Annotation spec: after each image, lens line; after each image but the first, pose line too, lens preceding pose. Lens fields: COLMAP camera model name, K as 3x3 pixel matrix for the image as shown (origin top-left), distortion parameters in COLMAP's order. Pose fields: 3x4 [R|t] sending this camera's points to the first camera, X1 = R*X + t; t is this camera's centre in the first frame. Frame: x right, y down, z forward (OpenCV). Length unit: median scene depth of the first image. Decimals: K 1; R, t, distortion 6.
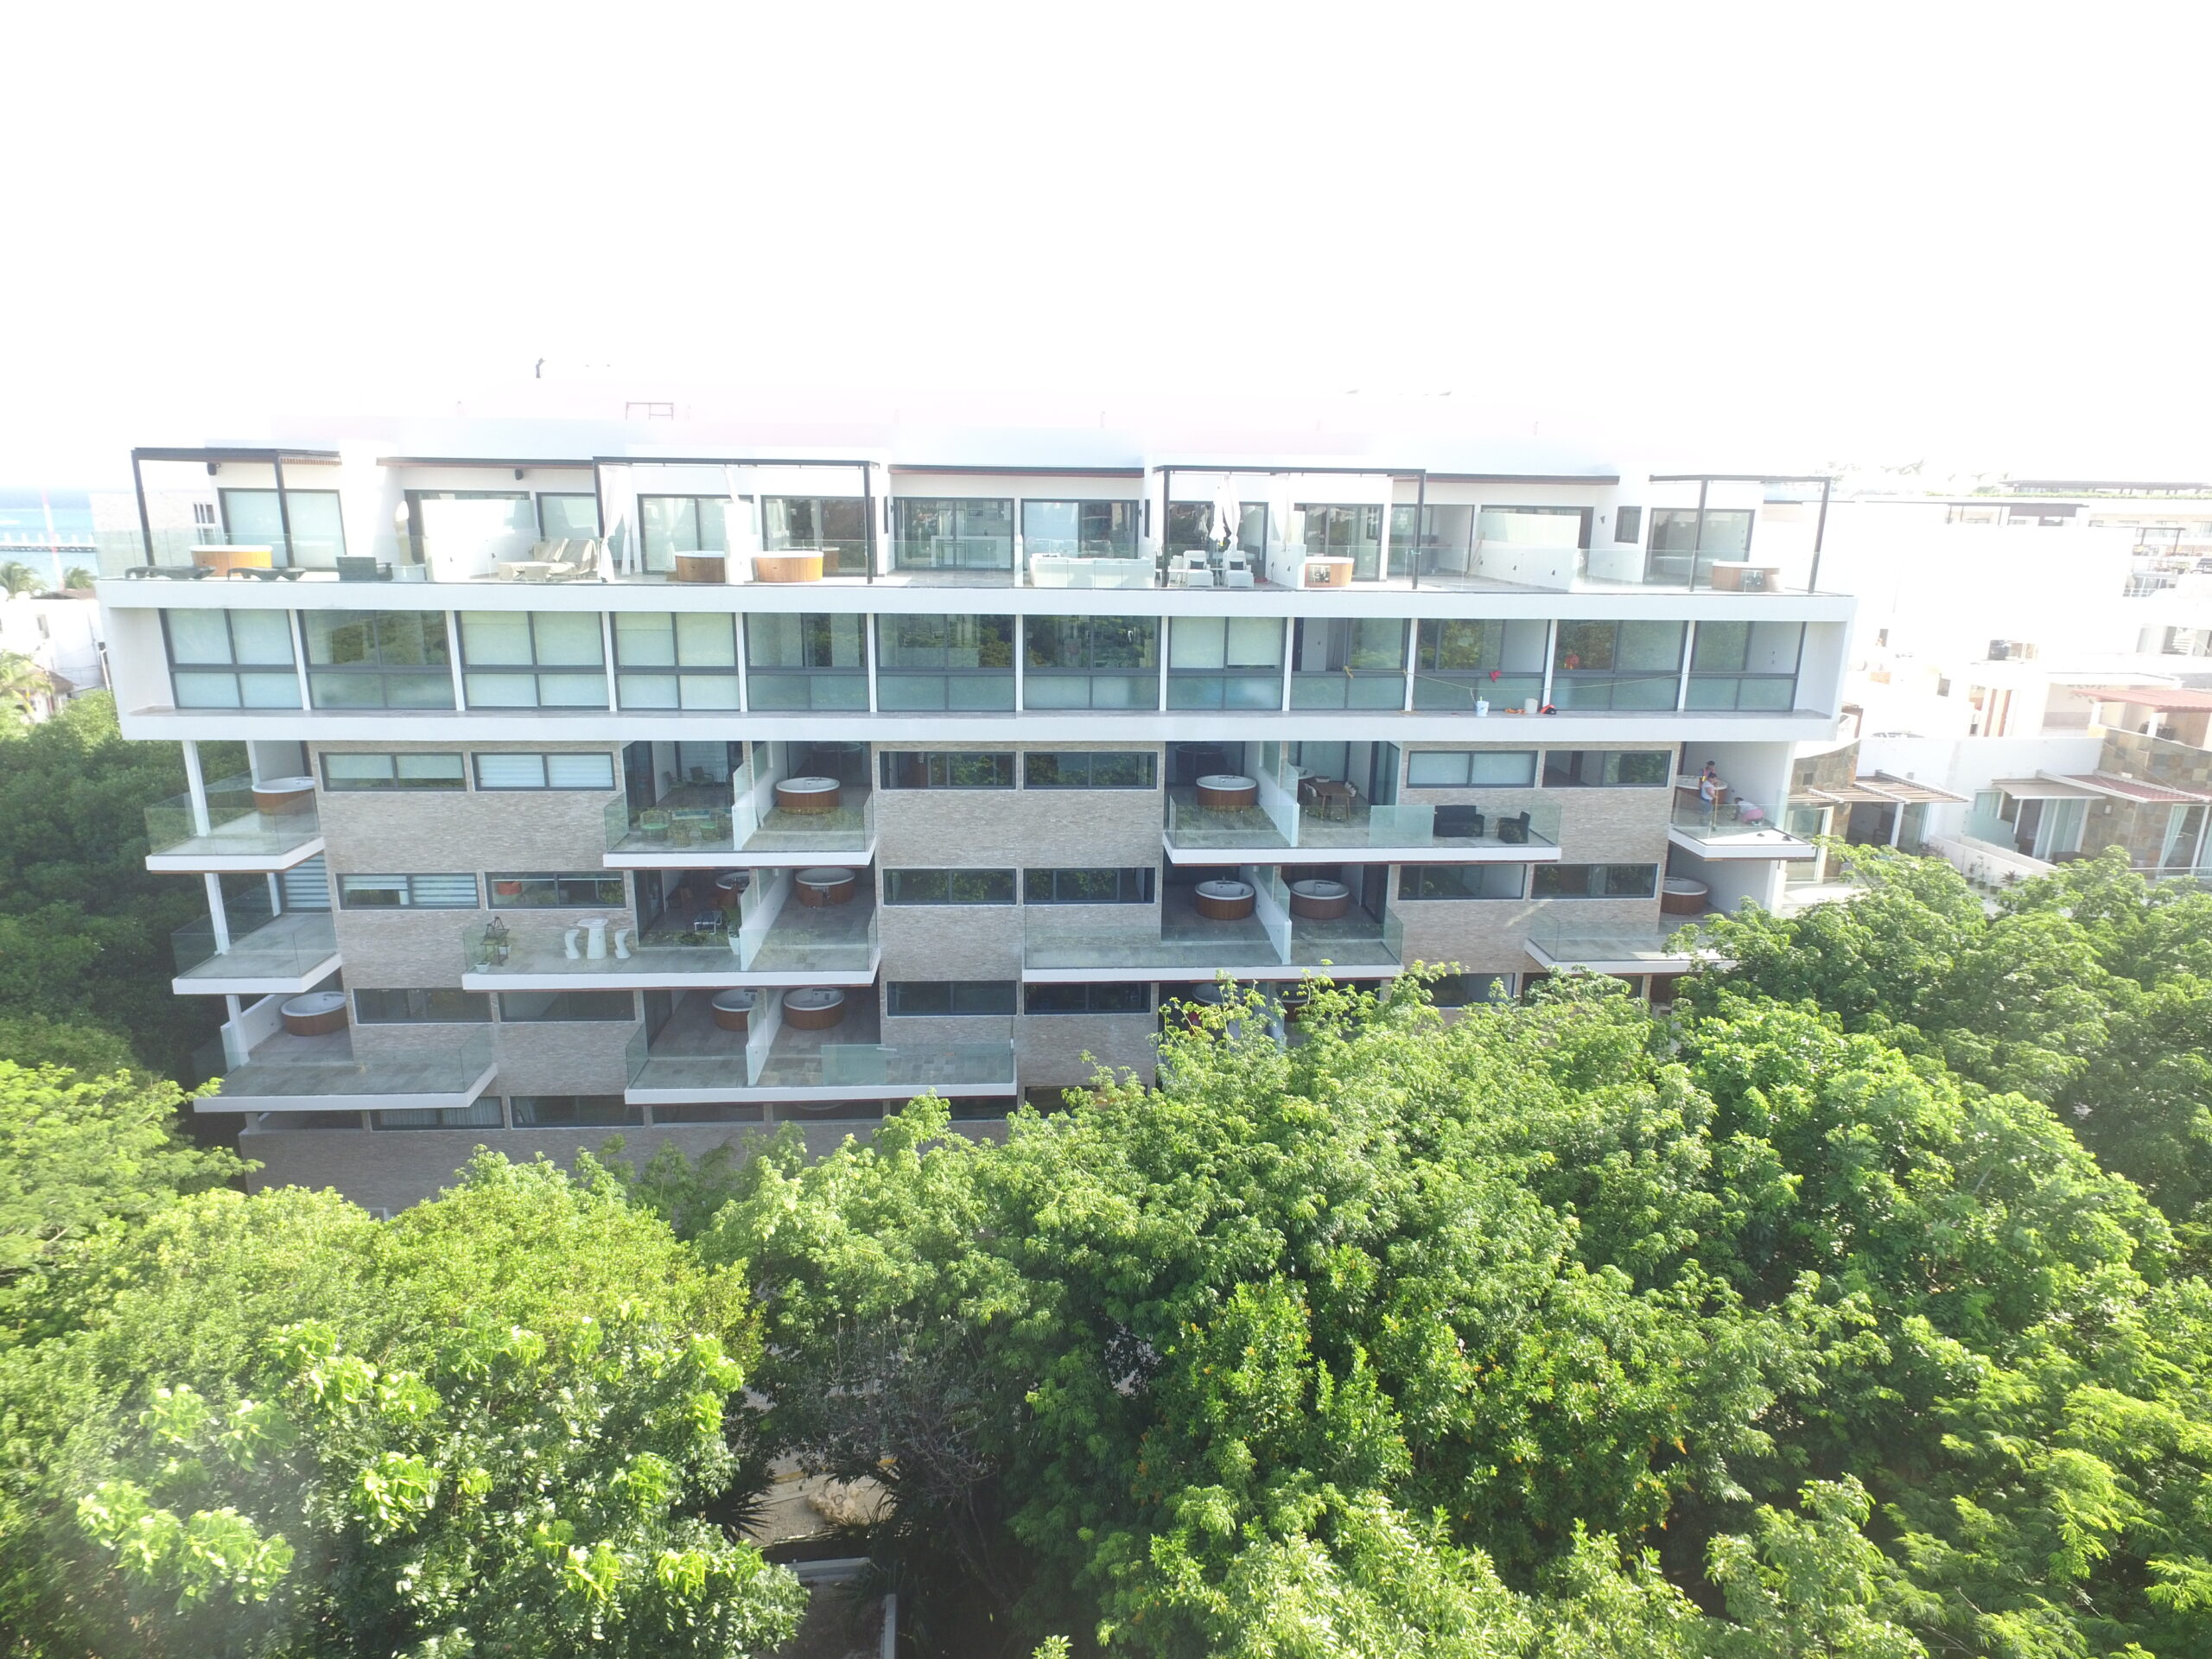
lens RADIAL K [[1274.5, 0, 1106.0], [0, 1274.5, 829.5], [0, 0, 1]] dist [0.003946, 0.000050]
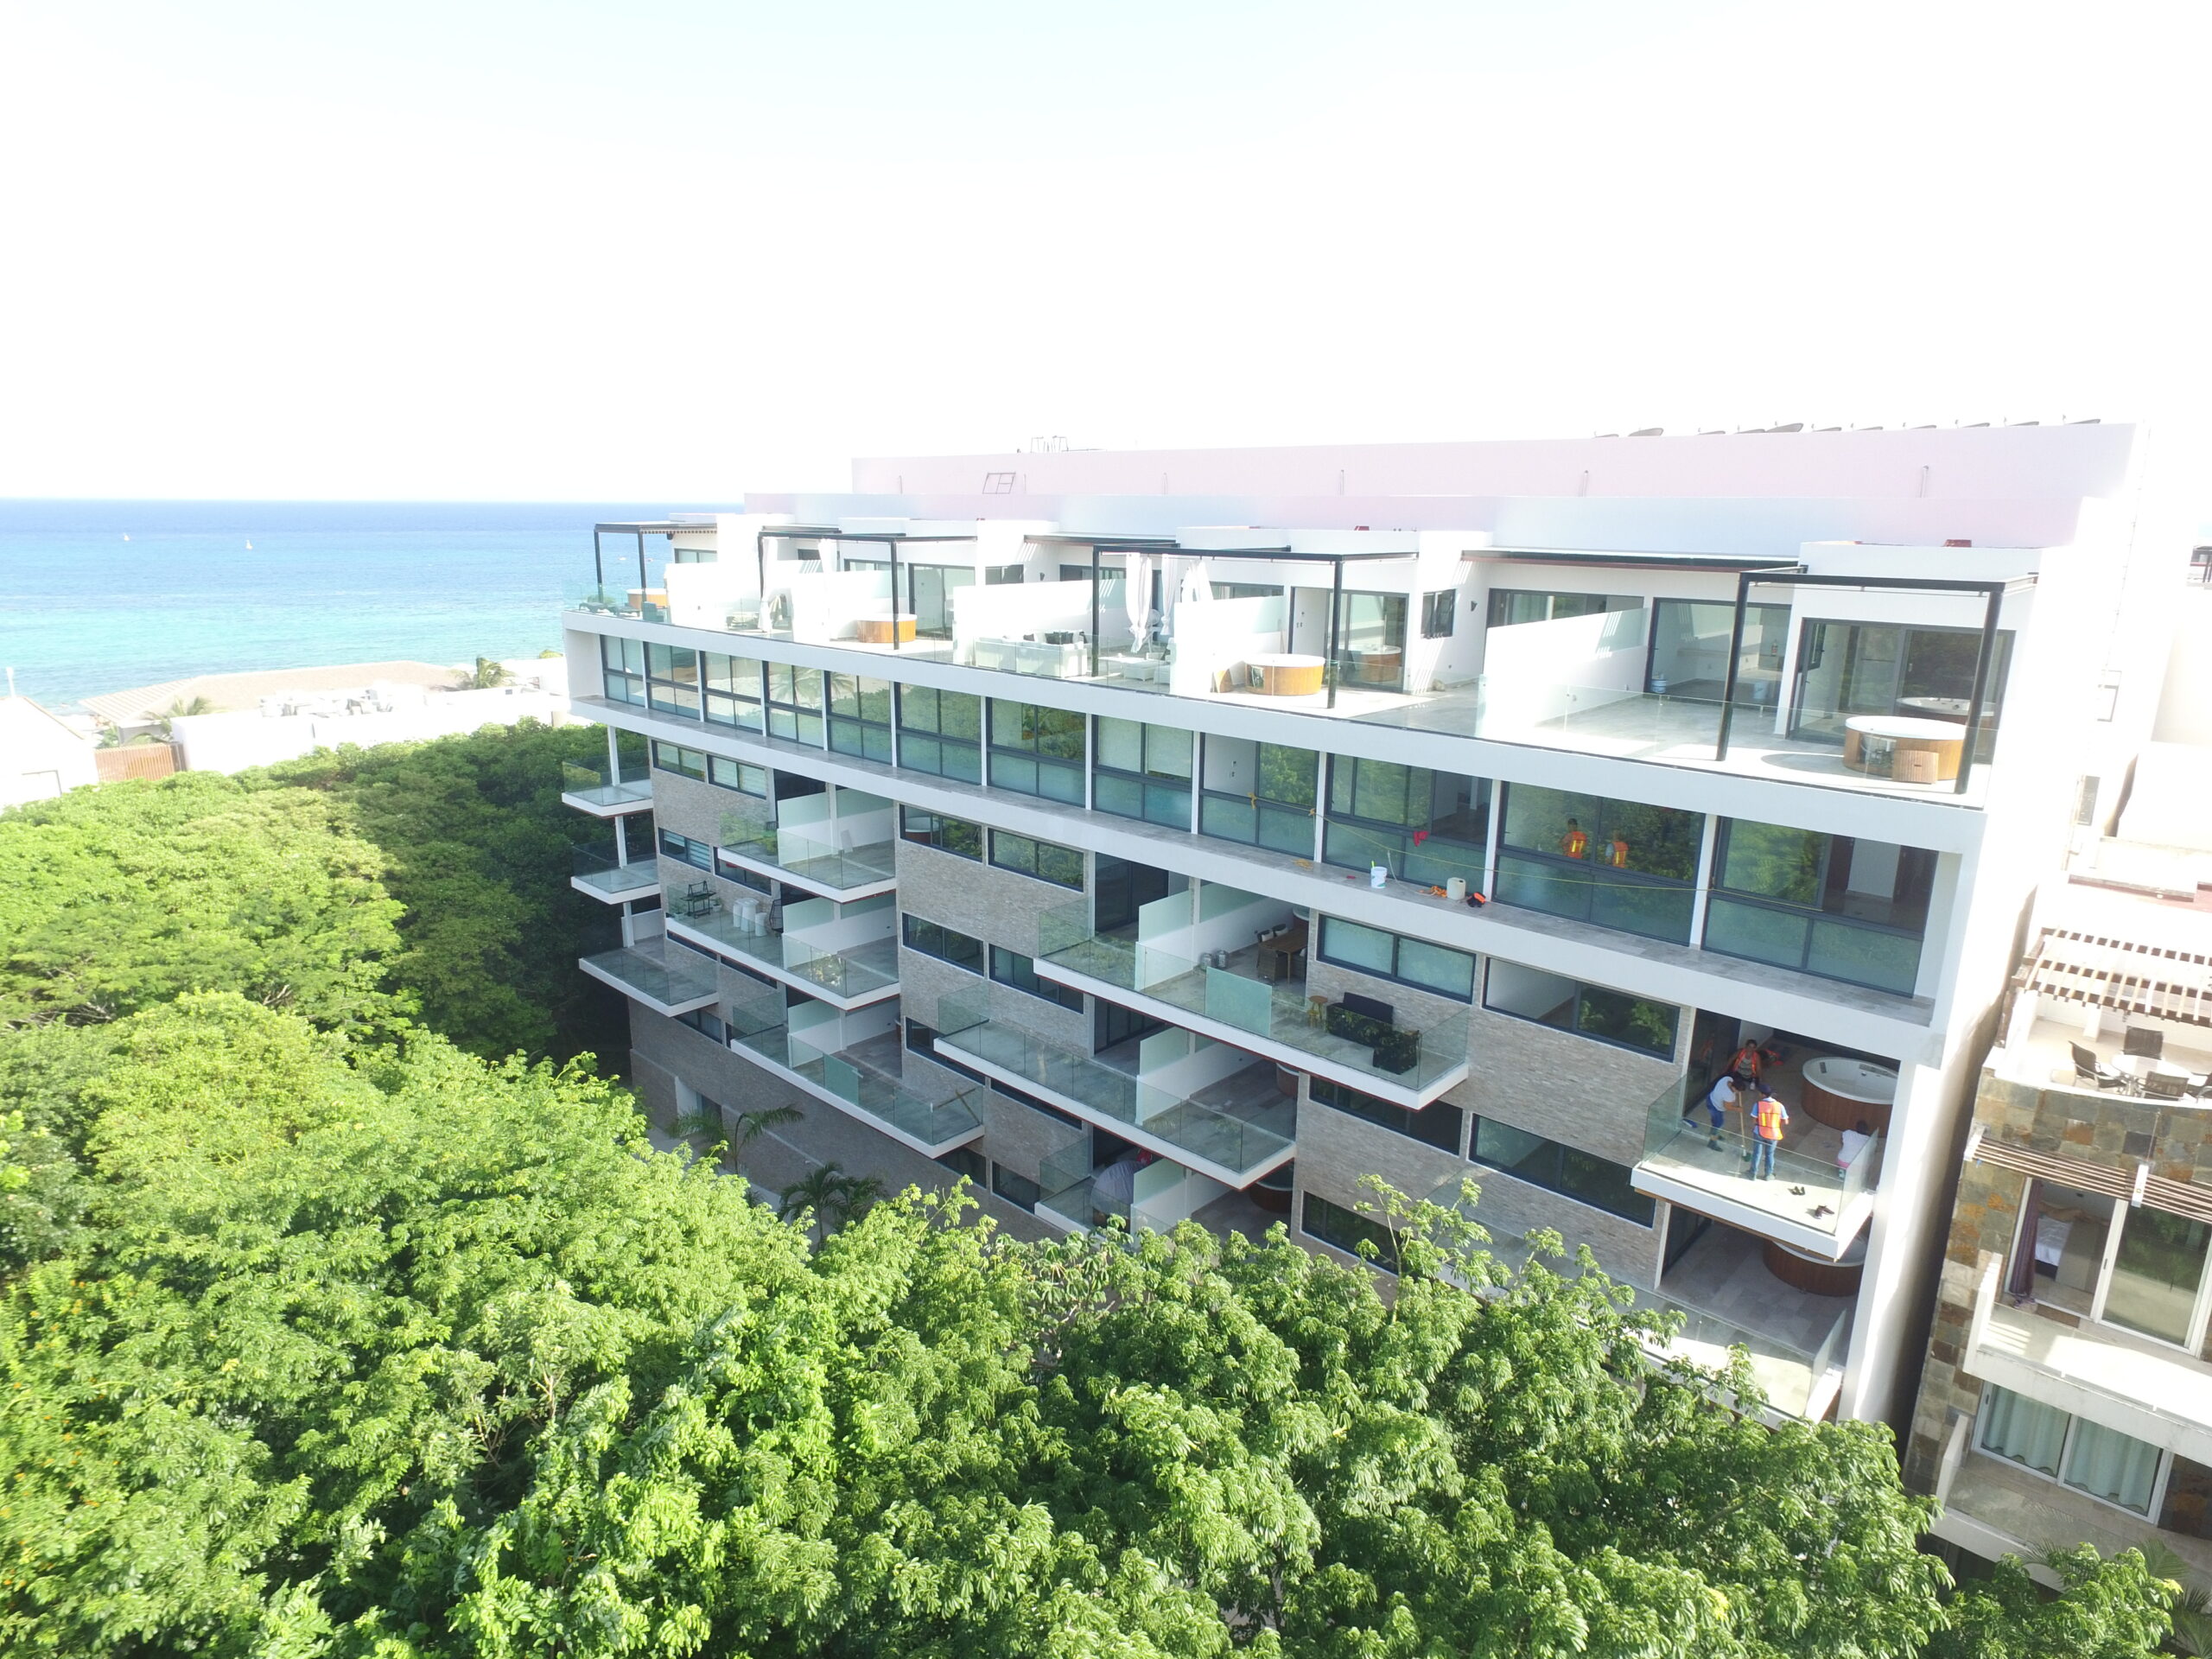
lens RADIAL K [[1267.5, 0, 1106.0], [0, 1267.5, 829.5], [0, 0, 1]] dist [-0.014394, 0.016335]
pose [[0.671085, 0.170103, -0.721603, 0.696503], [-0.230736, 0.972904, 0.014759, -0.095794], [0.704561, 0.156595, 0.692150, 0.395167]]
